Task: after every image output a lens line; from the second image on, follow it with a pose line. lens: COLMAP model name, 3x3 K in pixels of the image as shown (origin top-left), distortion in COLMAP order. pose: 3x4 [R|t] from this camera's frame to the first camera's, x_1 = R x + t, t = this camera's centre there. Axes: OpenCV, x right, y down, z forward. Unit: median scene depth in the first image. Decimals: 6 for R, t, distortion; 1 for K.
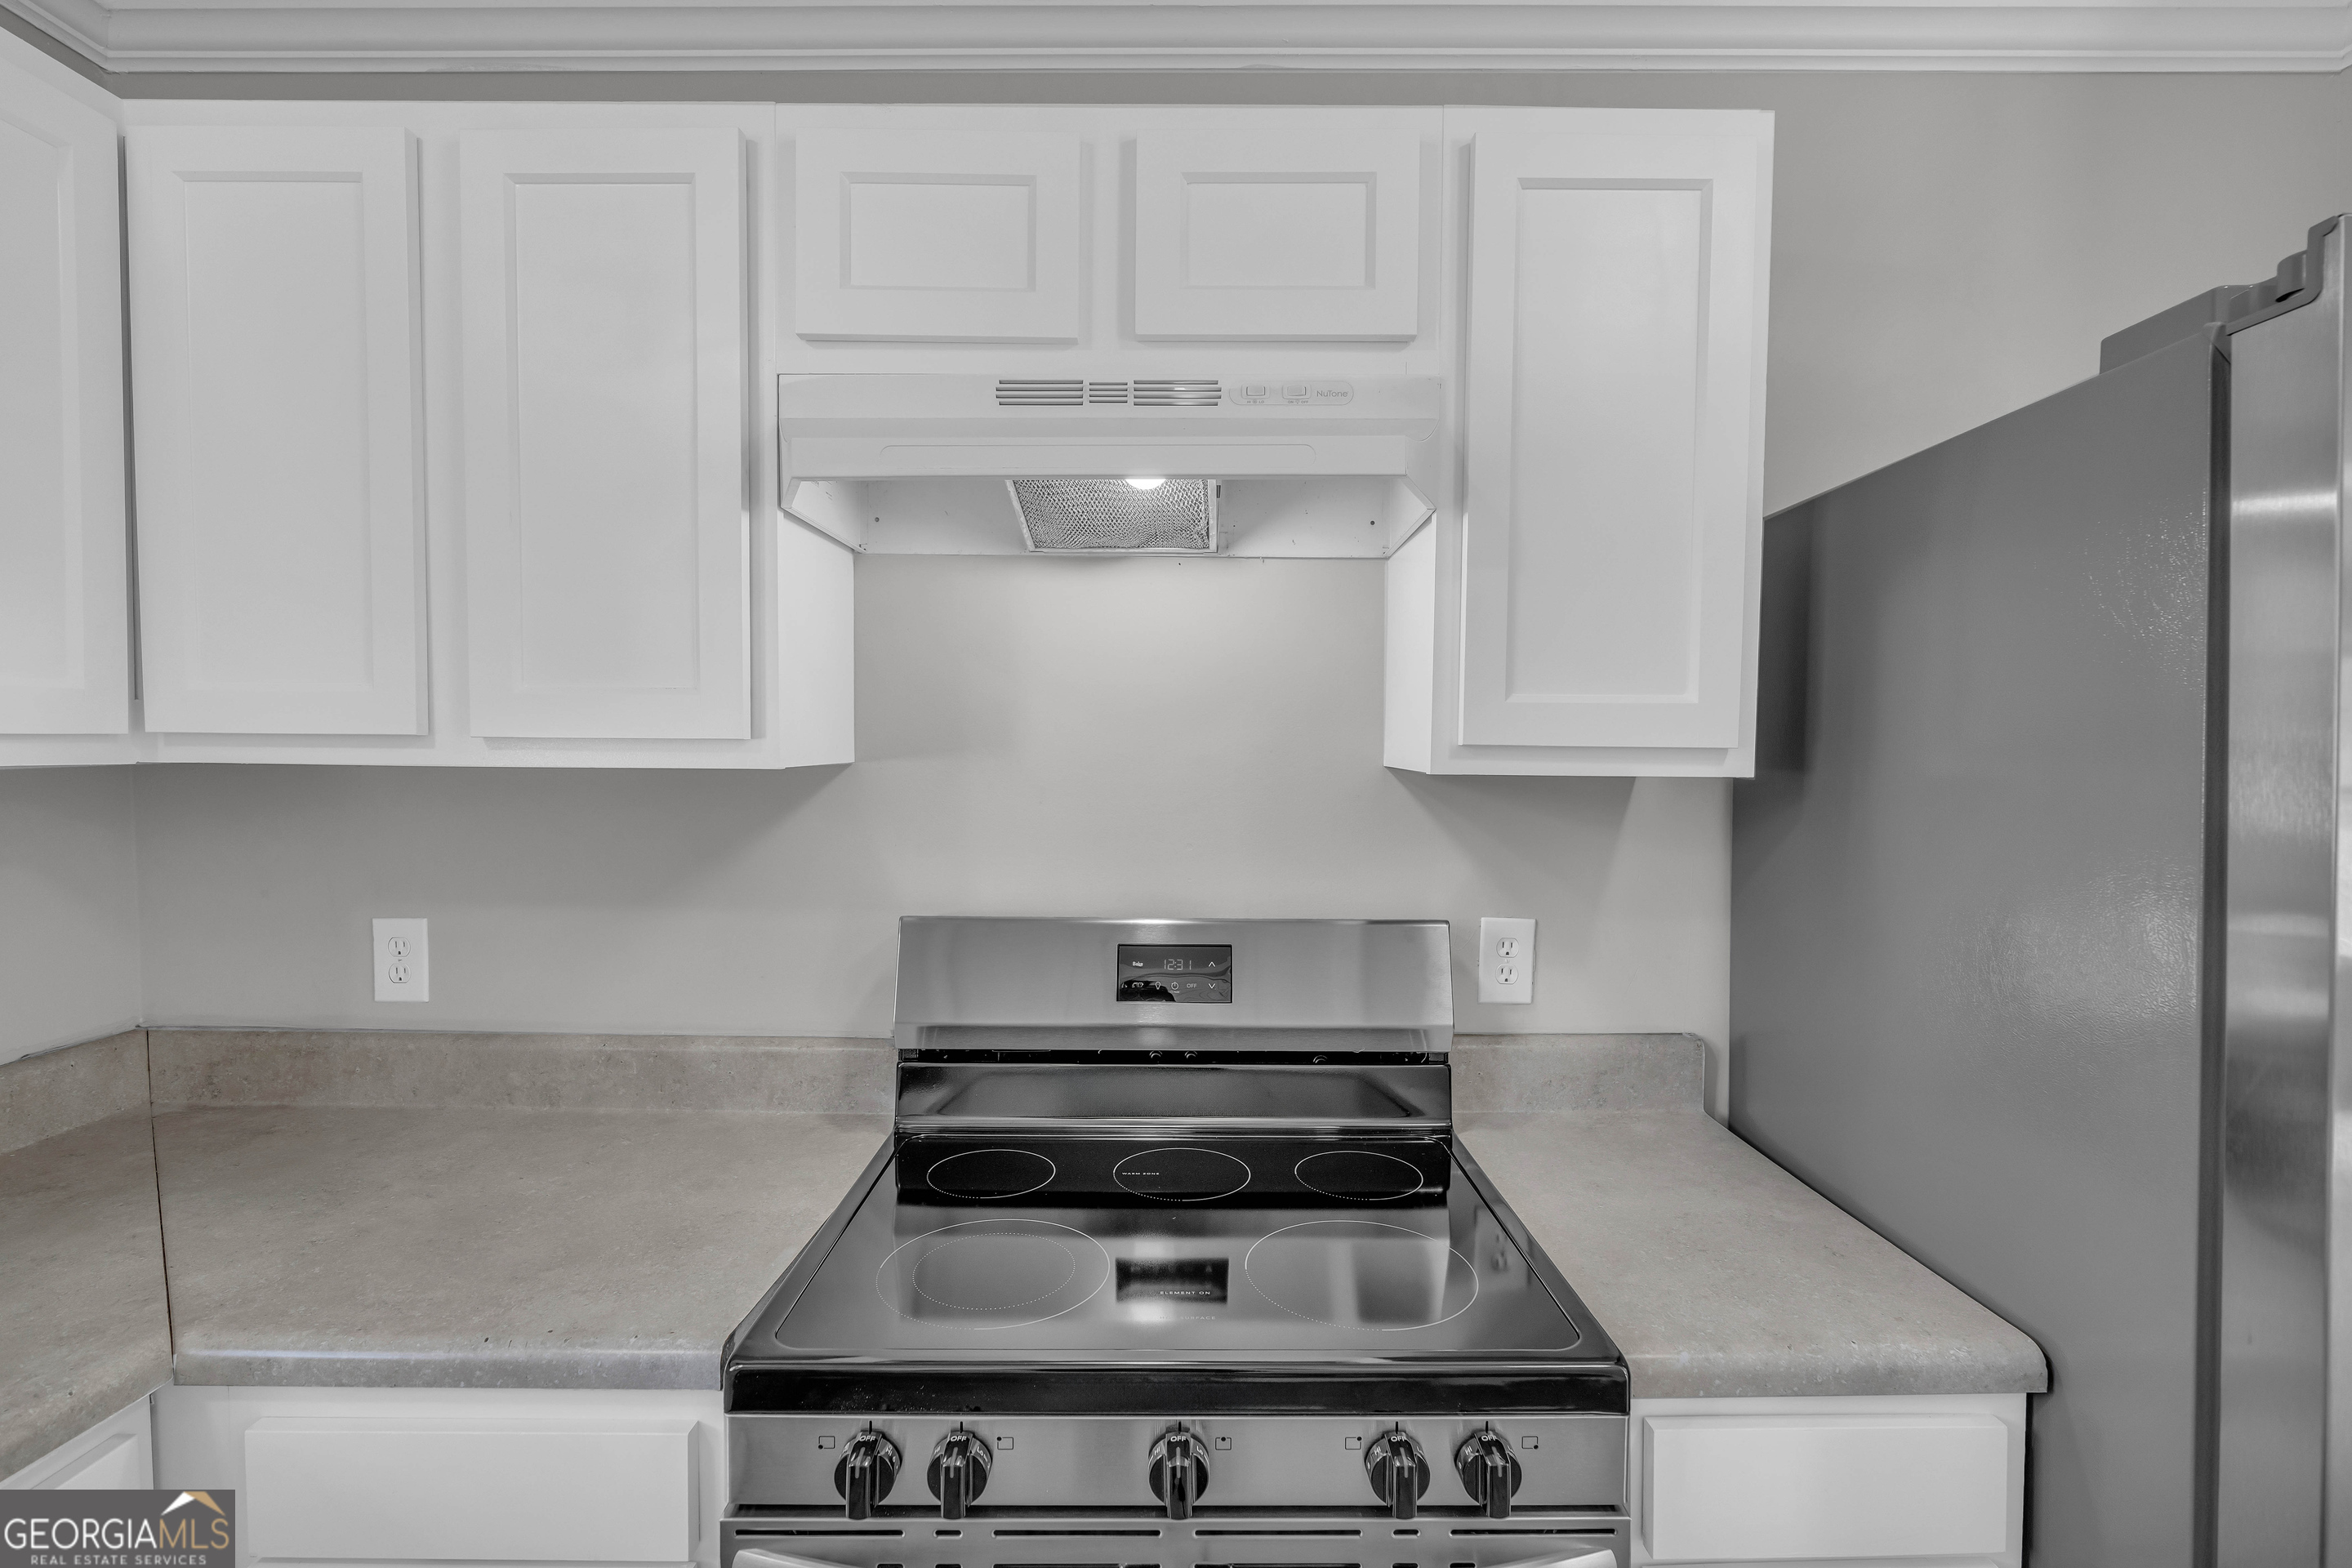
lens RADIAL K [[1099.2, 0, 1170.6], [0, 1099.2, 786.5], [0, 0, 1]] dist [-0.009203, 0.004340]
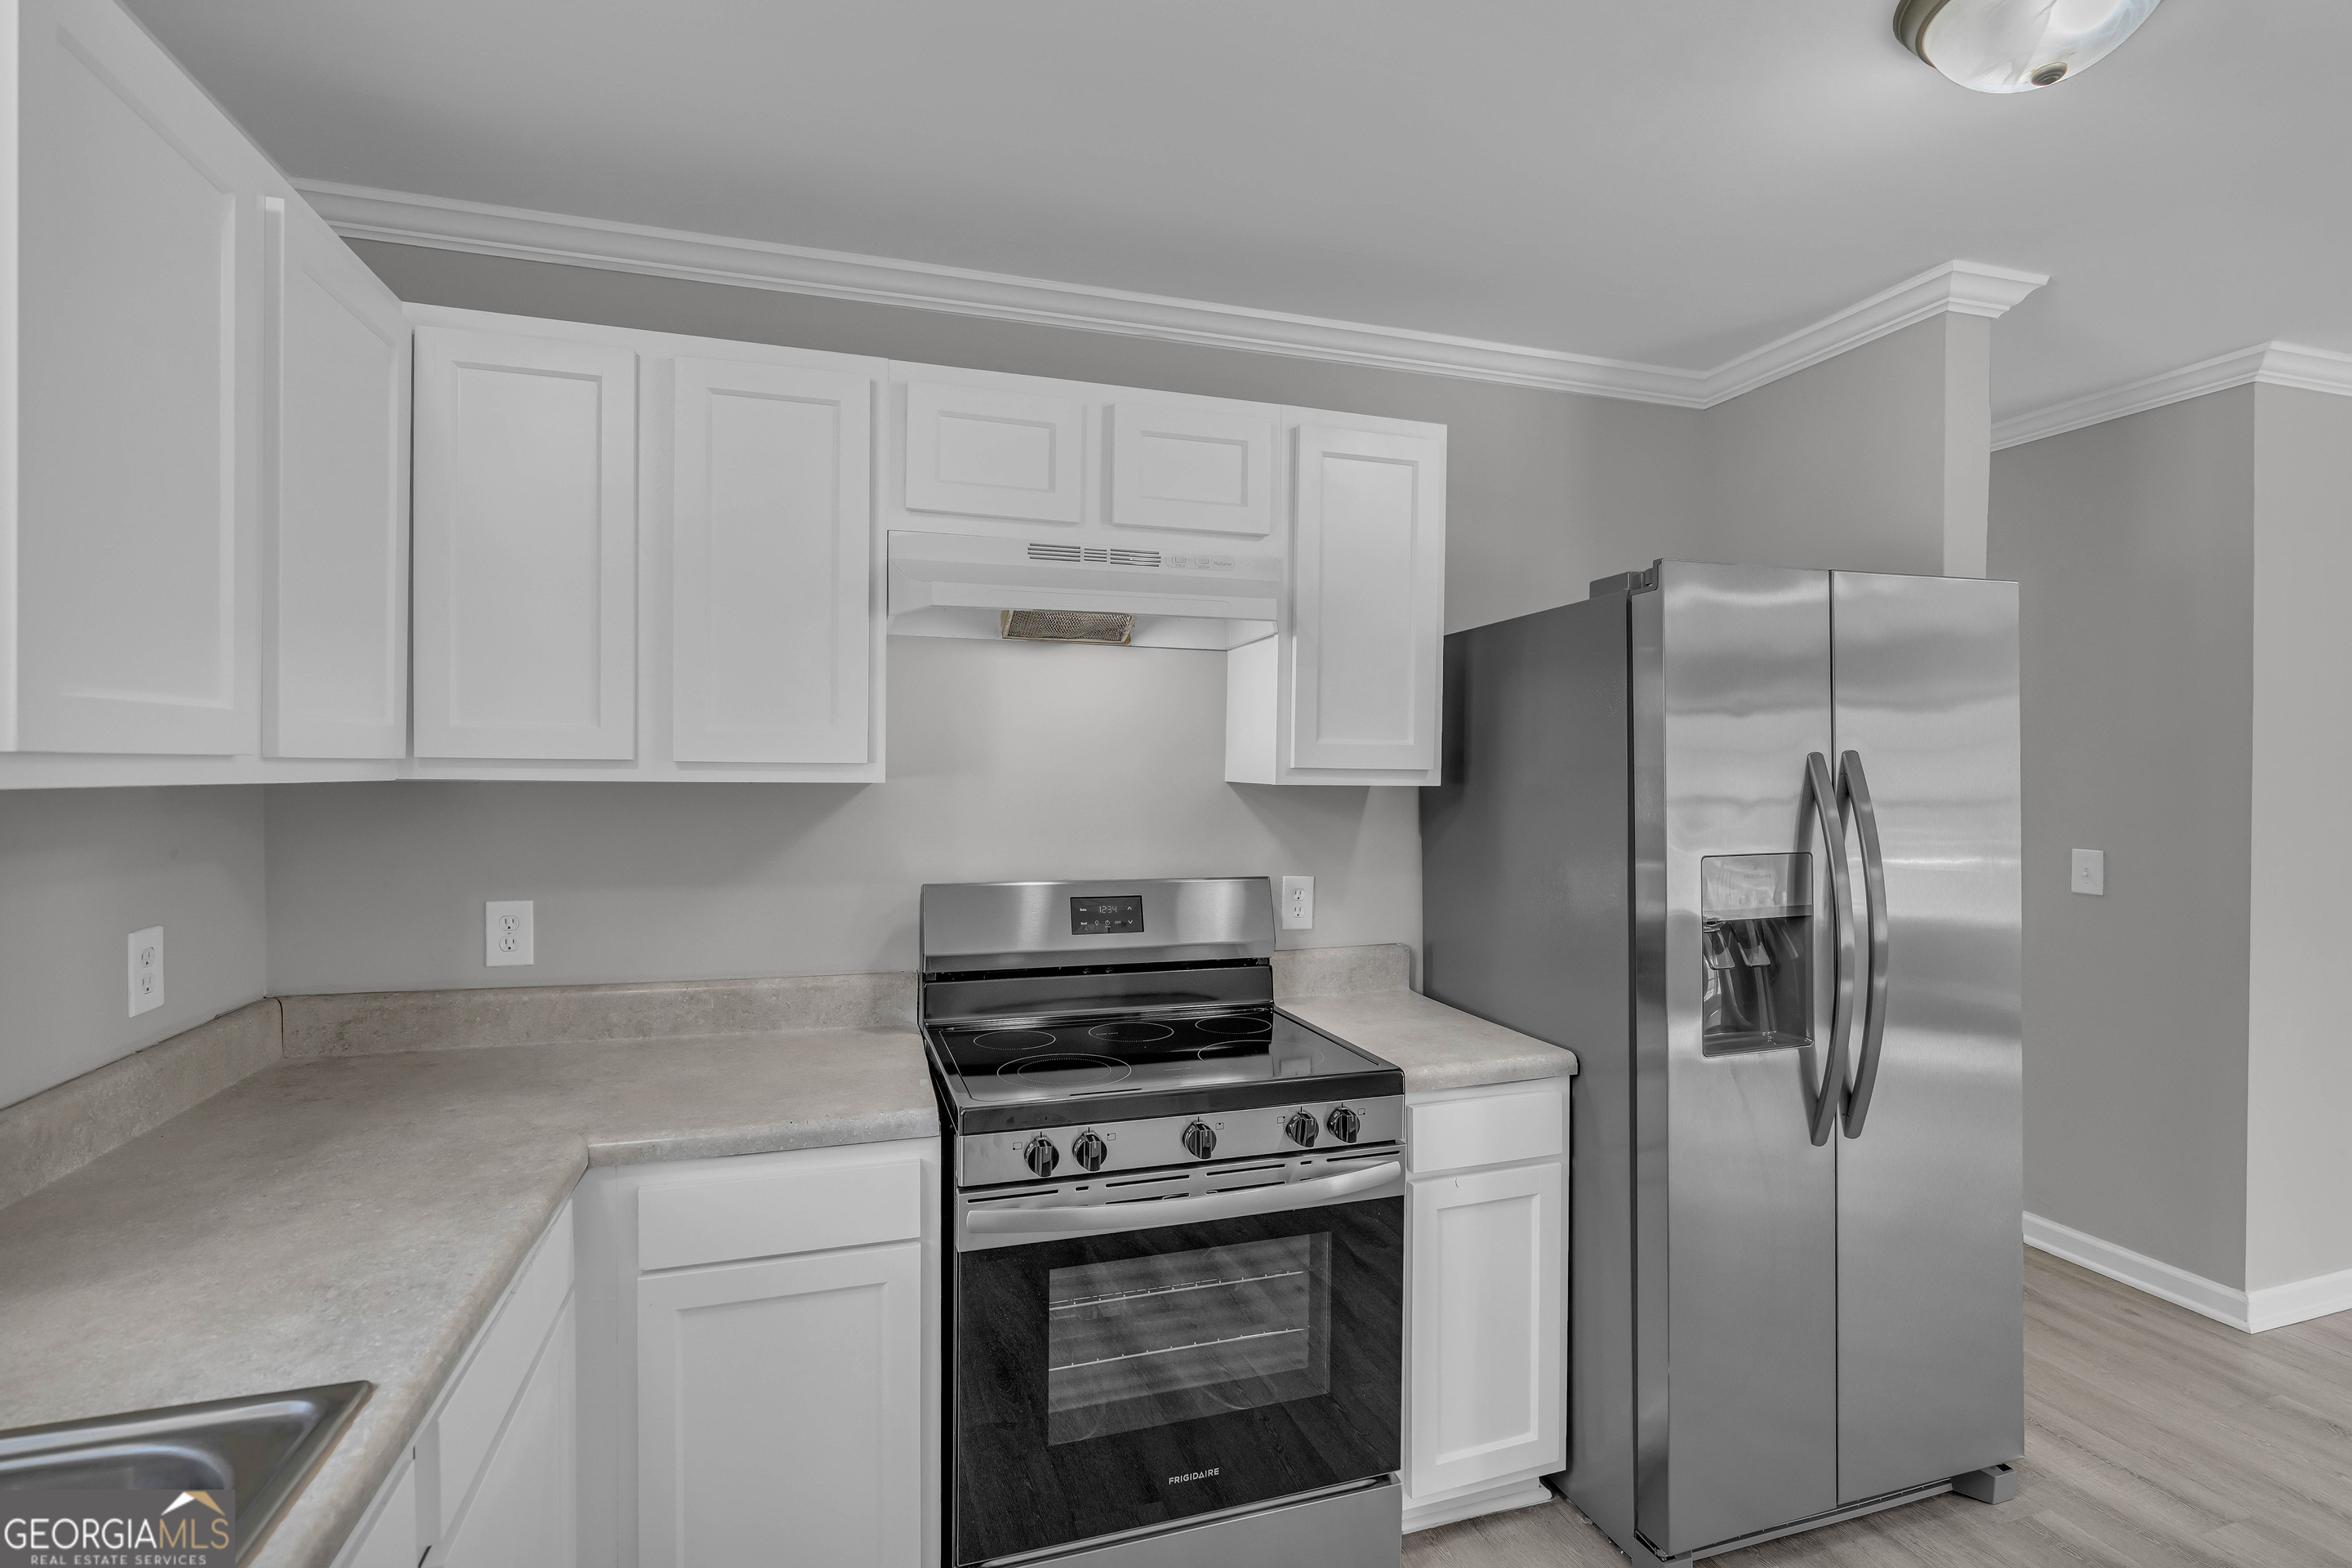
lens RADIAL K [[1099.2, 0, 1188.1], [0, 1099.2, 784.5], [0, 0, 1]] dist [-0.009203, 0.004340]
pose [[0.950861, -0.003094, 0.309601, -0.397205], [0.010198, 0.999720, -0.021330, 0.022281], [-0.309449, 0.023439, 0.950627, -0.554998]]
